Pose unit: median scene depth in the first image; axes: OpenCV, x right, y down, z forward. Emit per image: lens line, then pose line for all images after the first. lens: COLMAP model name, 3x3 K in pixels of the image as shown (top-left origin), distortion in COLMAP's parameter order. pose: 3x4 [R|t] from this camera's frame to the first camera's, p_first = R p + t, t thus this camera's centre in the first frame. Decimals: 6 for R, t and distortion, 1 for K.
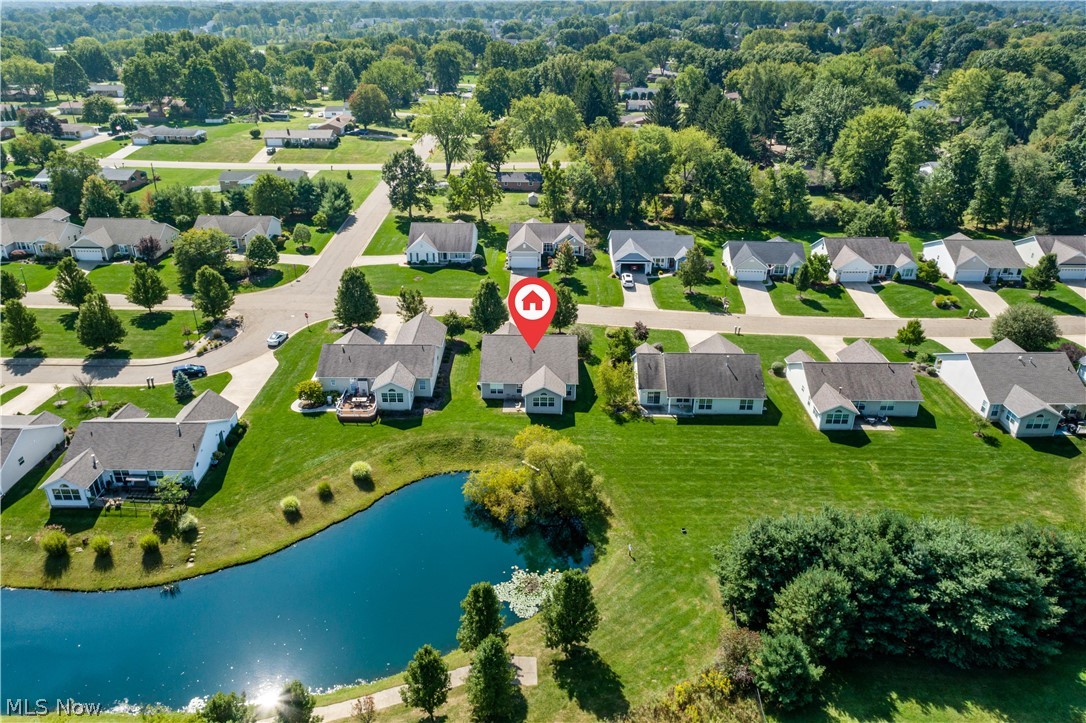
lens RADIAL K [[756.1, 0, 544.2], [0, 756.1, 360.7], [0, 0, 1]] dist [0.000003, 0.004918]
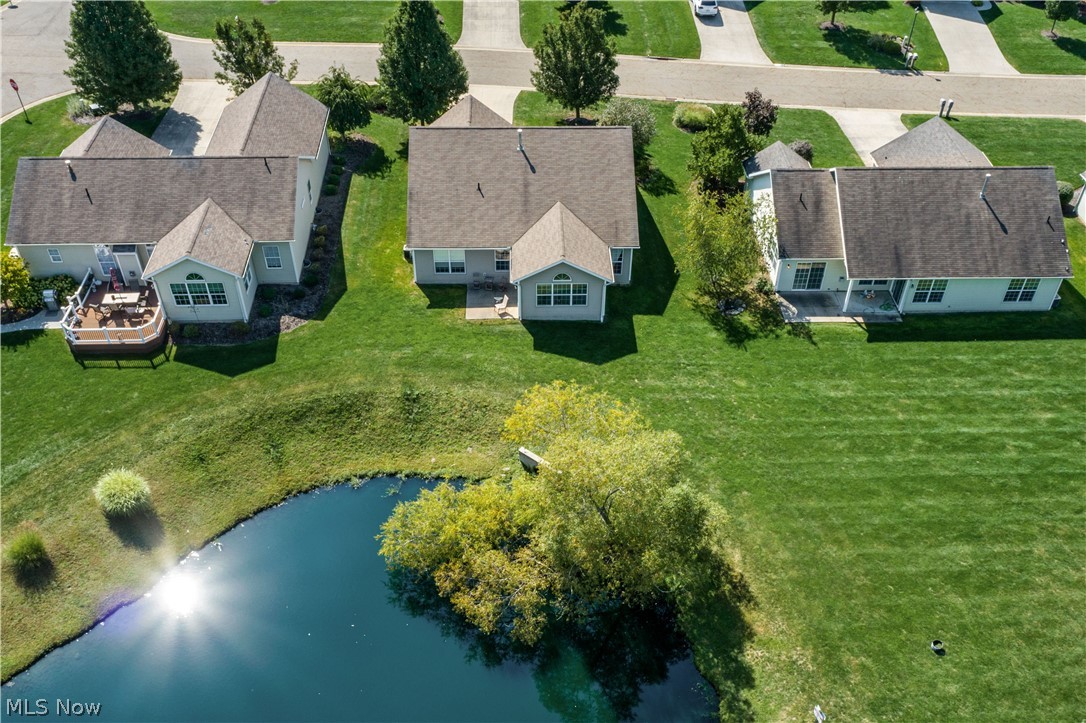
lens RADIAL K [[756.1, 0, 534.5], [0, 756.1, 391.3], [0, 0, 1]] dist [0.000003, 0.004918]
pose [[0.998378, -0.030831, 0.047857, -0.037393], [0.014118, 0.948483, 0.316512, -0.028863], [-0.055150, -0.315323, 0.947380, 0.569425]]
